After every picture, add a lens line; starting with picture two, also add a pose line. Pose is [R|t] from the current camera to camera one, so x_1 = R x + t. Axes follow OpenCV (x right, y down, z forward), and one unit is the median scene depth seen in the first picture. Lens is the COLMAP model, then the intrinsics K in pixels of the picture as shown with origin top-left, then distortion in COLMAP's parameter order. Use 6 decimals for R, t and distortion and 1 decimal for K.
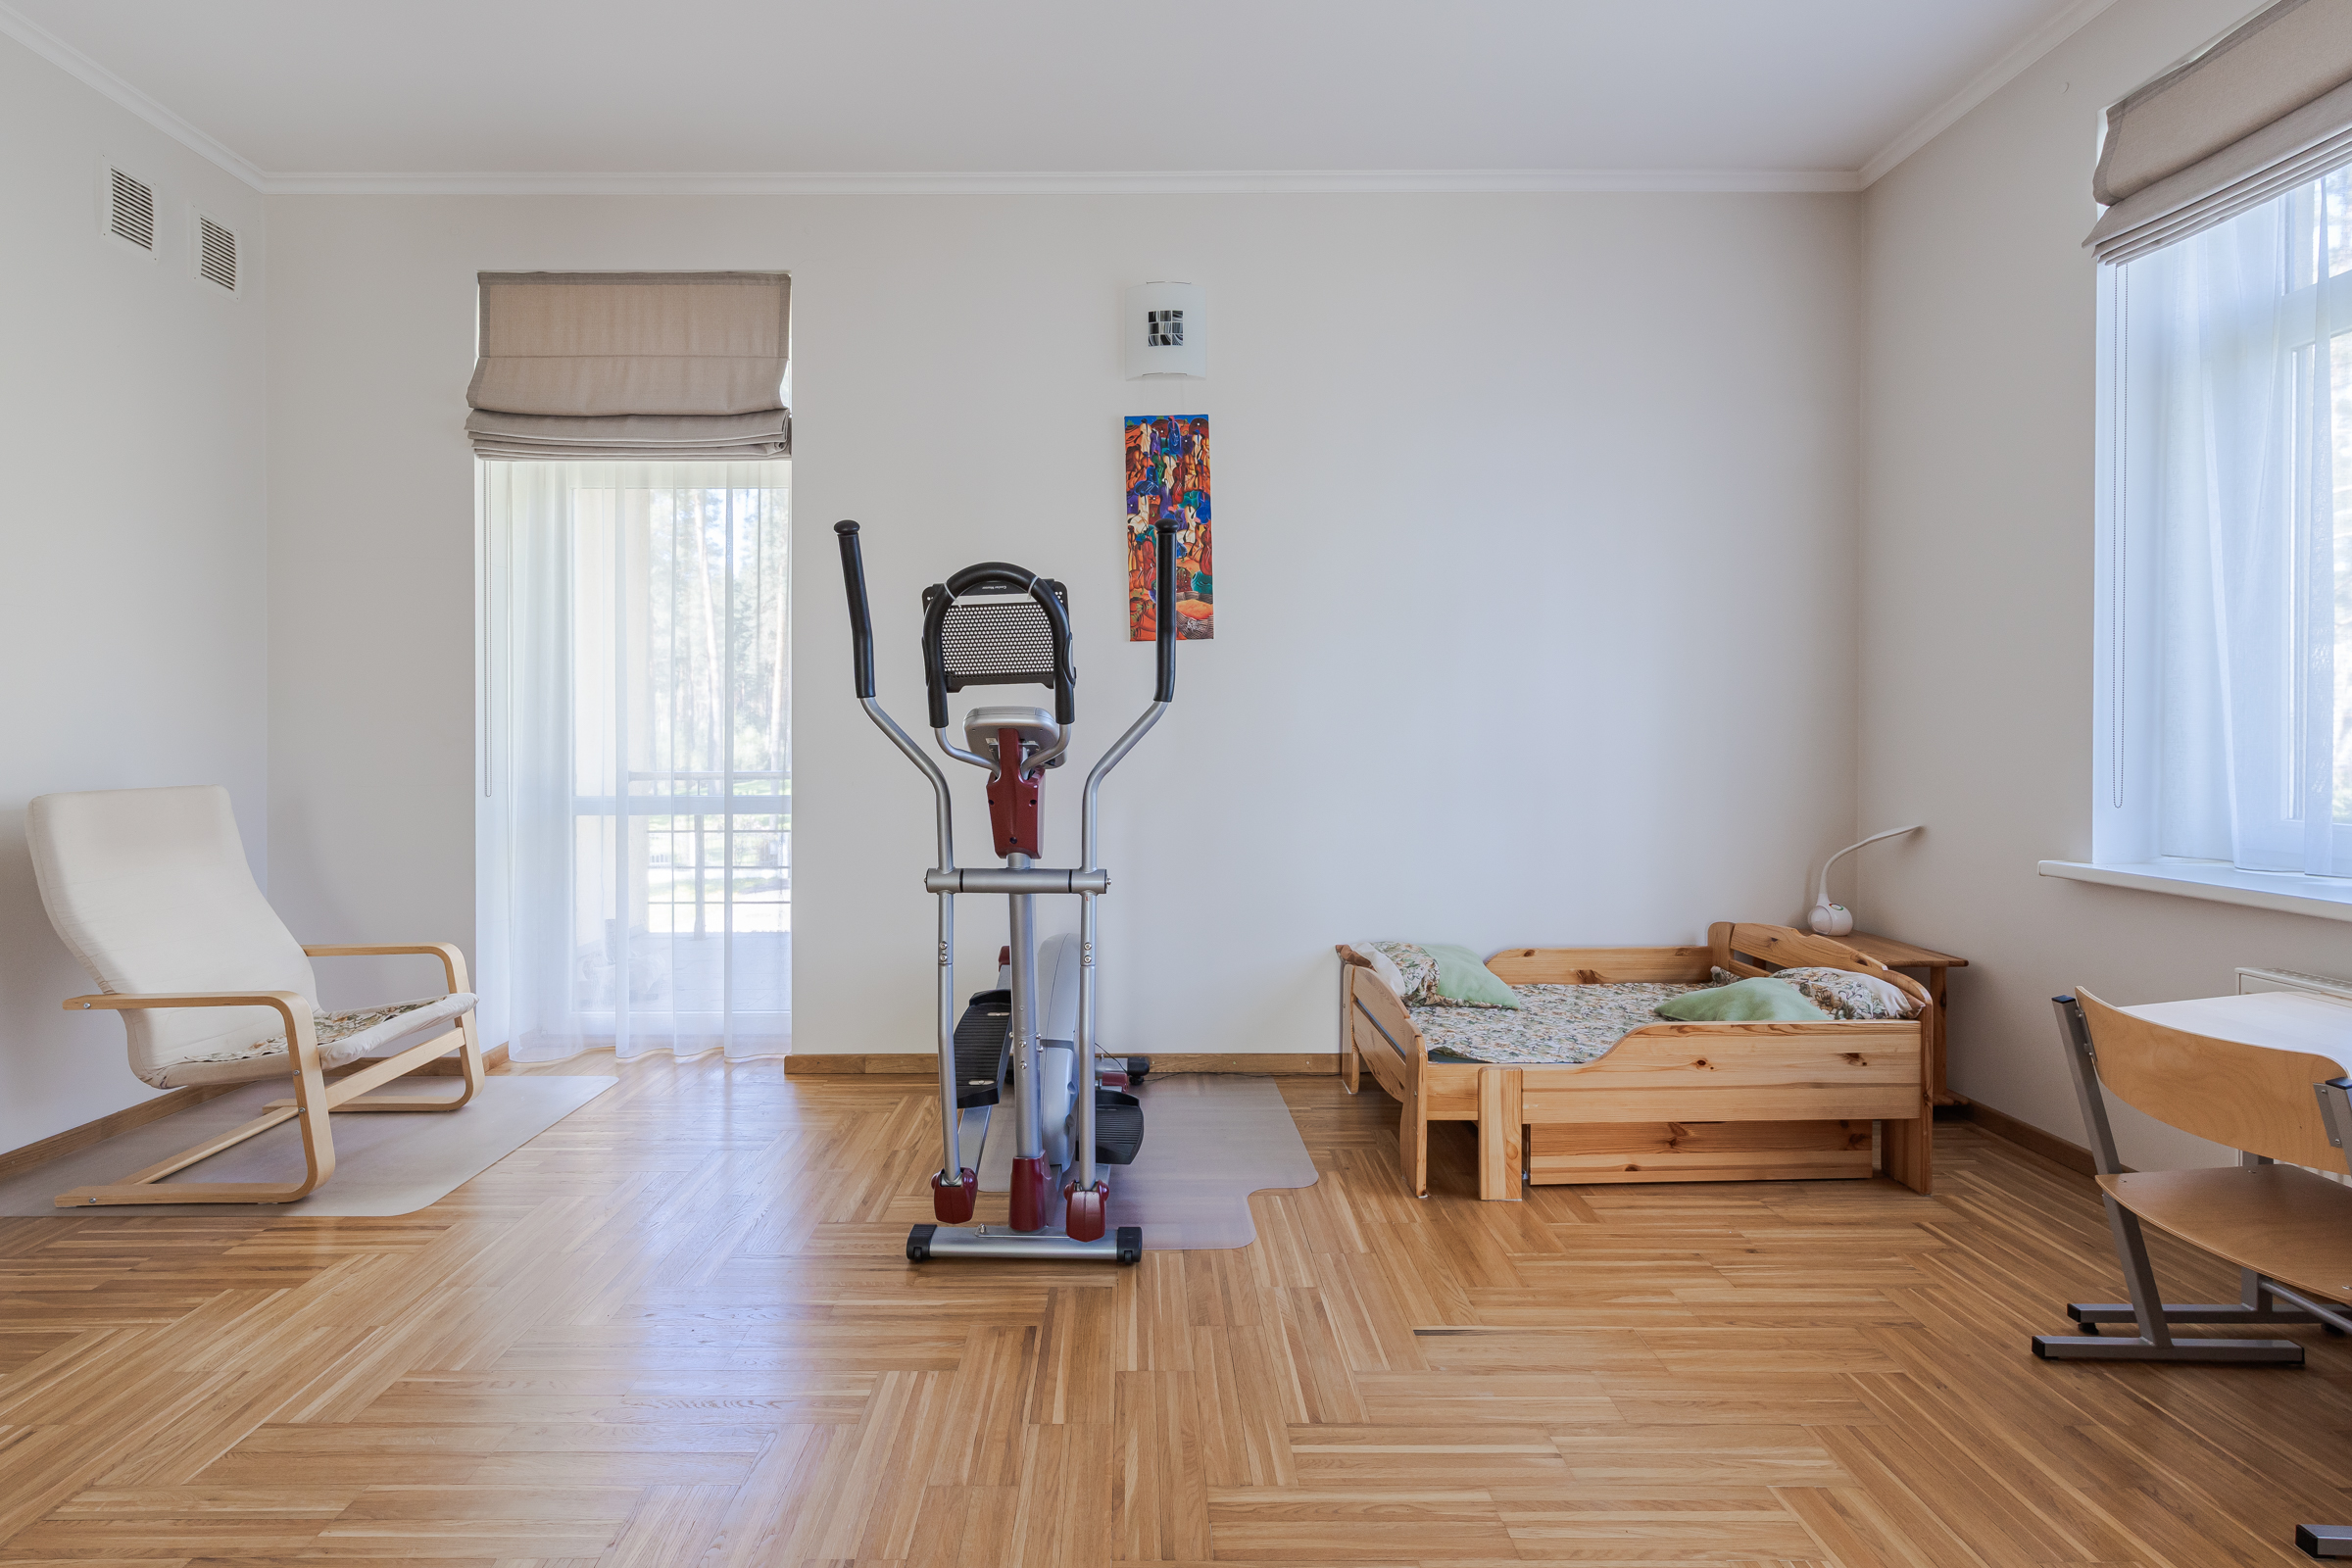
lens RADIAL K [[1027.4, 0, 1121.6], [0, 1027.4, 731.4], [0, 0, 1]] dist [-0.001465, 0.000301]
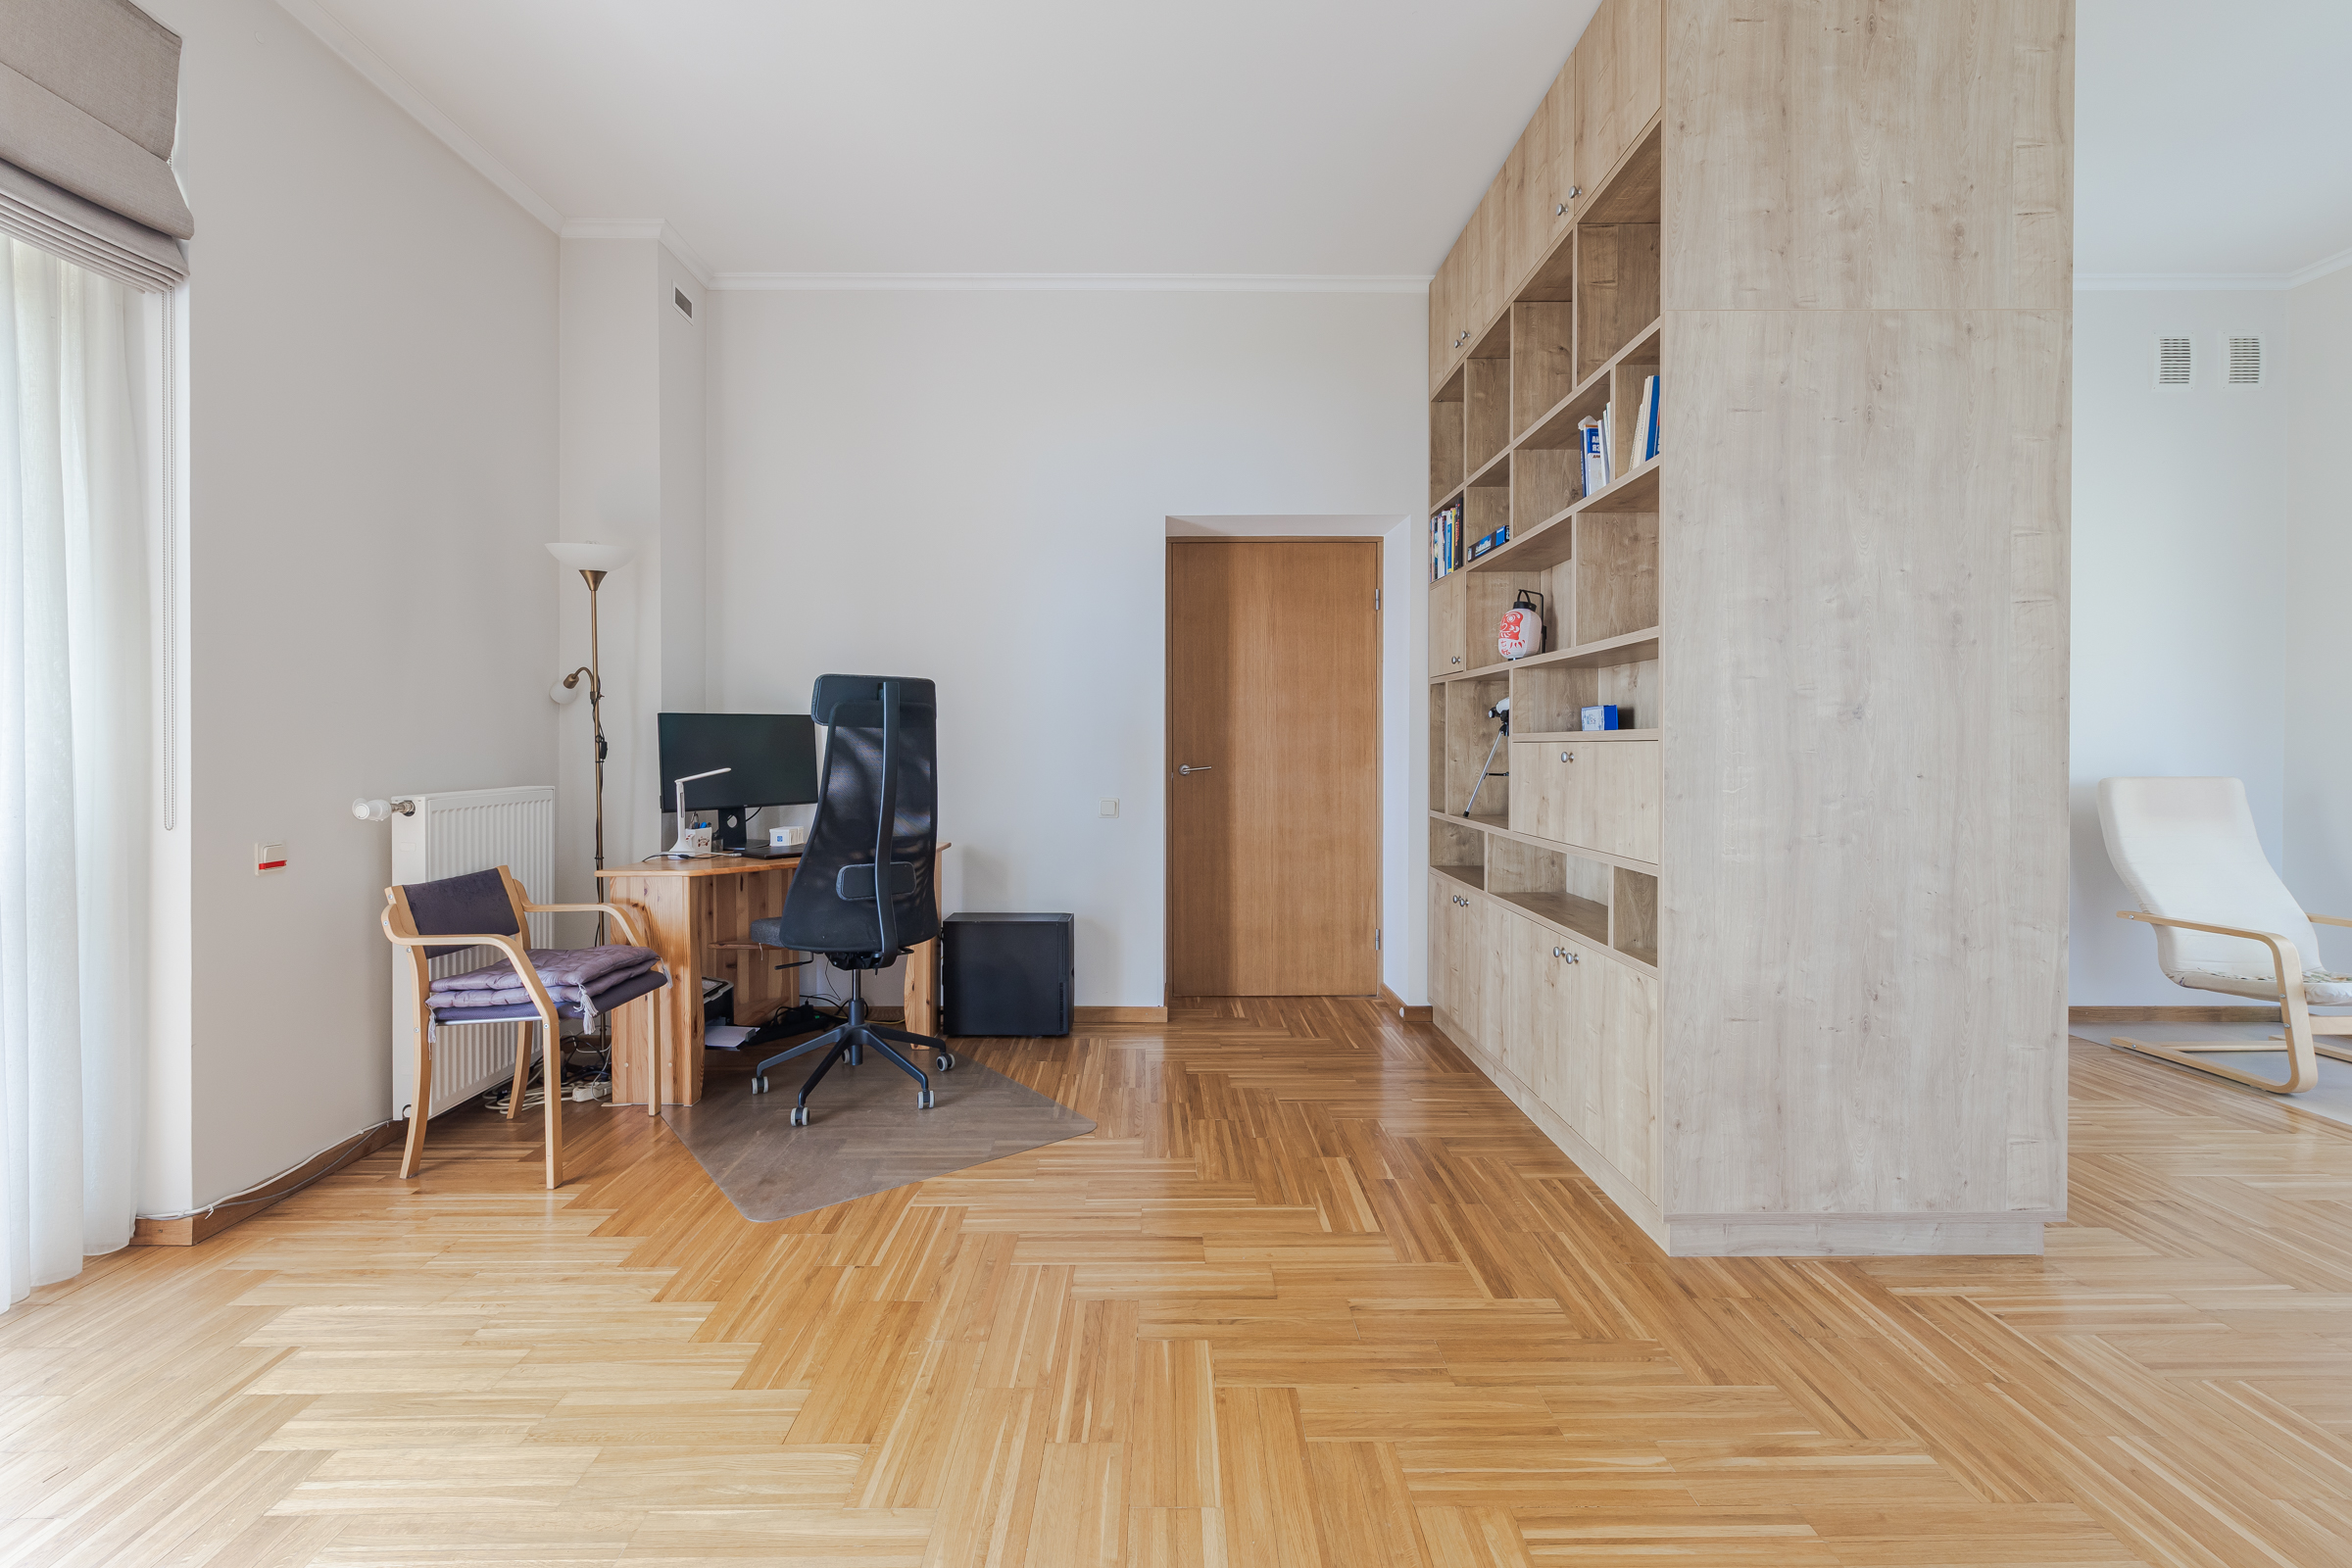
lens RADIAL K [[1027.4, 0, 1171.0], [0, 1027.4, 760.8], [0, 0, 1]] dist [-0.001465, 0.000301]
pose [[0.011355, 0.017440, -0.999783, 0.476849], [0.000330, 0.999848, 0.017445, 0.008537], [0.999935, -0.000528, 0.011347, -0.427256]]
